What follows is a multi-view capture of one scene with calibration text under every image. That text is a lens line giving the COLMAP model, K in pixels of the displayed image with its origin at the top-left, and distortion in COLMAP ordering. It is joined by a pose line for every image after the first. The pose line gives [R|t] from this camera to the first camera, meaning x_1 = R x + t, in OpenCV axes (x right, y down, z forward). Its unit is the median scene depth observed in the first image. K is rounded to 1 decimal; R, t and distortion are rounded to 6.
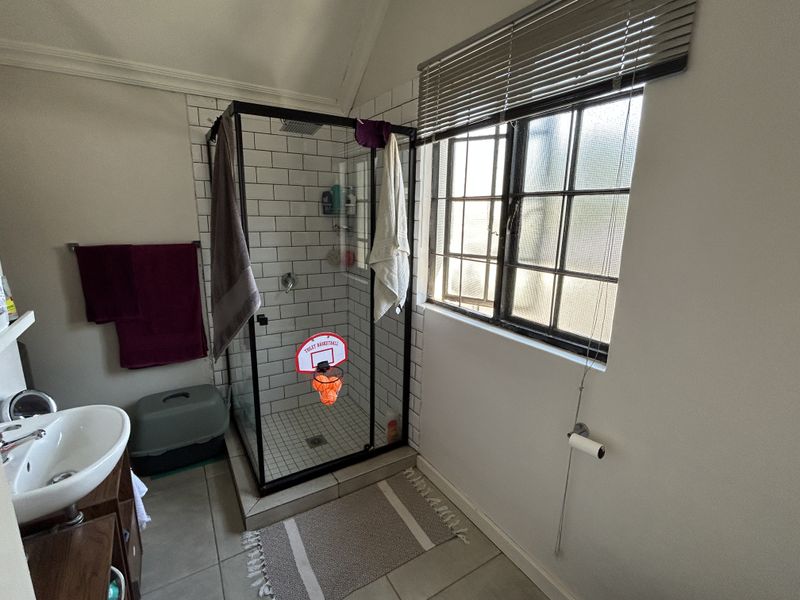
lens RADIAL K [[376.9, 0, 397.7], [0, 376.9, 297.1], [0, 0, 1]] dist [-0.016267, 0.003018]
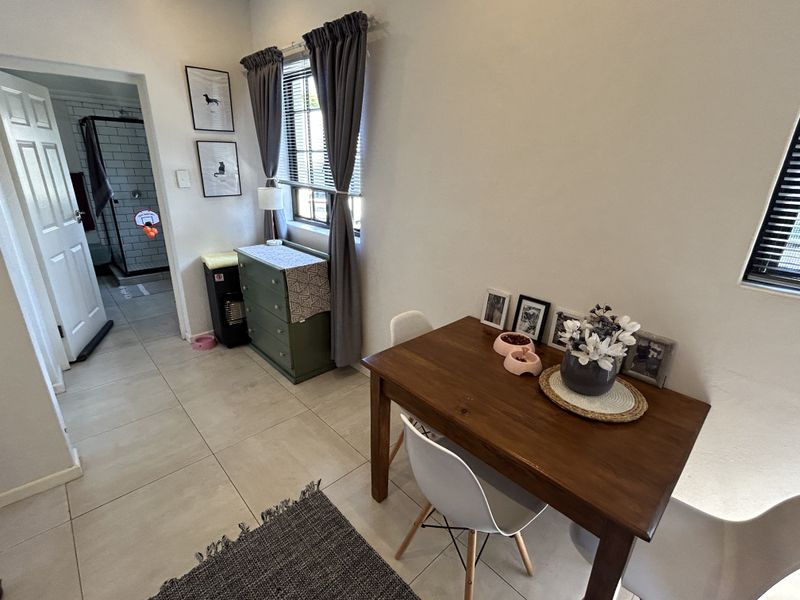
lens RADIAL K [[376.9, 0, 403.1], [0, 376.9, 302.2], [0, 0, 1]] dist [-0.016267, 0.003018]
pose [[0.975722, -0.064371, 0.209340, 0.869278], [0.034682, 0.989184, 0.142519, 0.395715], [-0.216250, -0.131799, 0.967401, -1.766761]]
